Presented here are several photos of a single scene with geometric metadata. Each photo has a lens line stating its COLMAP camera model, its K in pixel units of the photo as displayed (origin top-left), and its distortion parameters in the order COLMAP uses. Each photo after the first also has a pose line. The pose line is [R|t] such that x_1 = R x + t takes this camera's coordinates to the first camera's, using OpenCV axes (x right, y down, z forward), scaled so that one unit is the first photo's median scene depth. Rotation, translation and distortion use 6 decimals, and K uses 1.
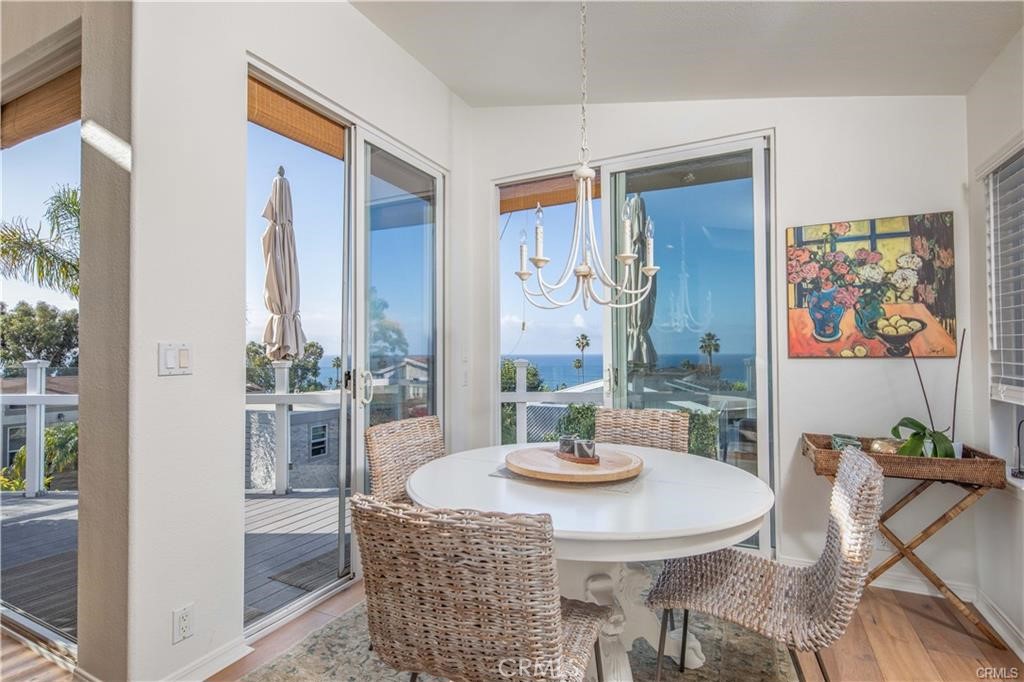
lens RADIAL K [[490.4, 0, 512.0], [0, 490.4, 341.0], [0, 0, 1]] dist [0.003084, 0.000441]
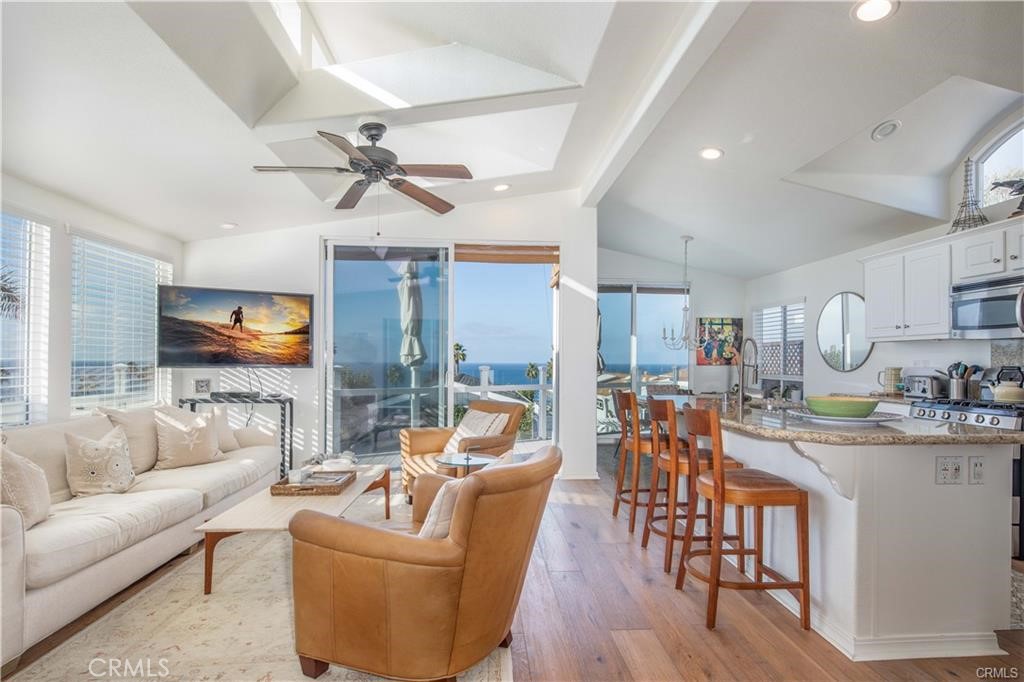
lens RADIAL K [[490.4, 0, 512.0], [0, 490.4, 341.0], [0, 0, 1]] dist [0.003084, 0.000441]
pose [[0.863476, 0.025696, 0.503735, -1.806790], [-0.017092, 0.999619, -0.021693, -0.026473], [-0.504101, 0.010122, 0.863586, -0.888057]]
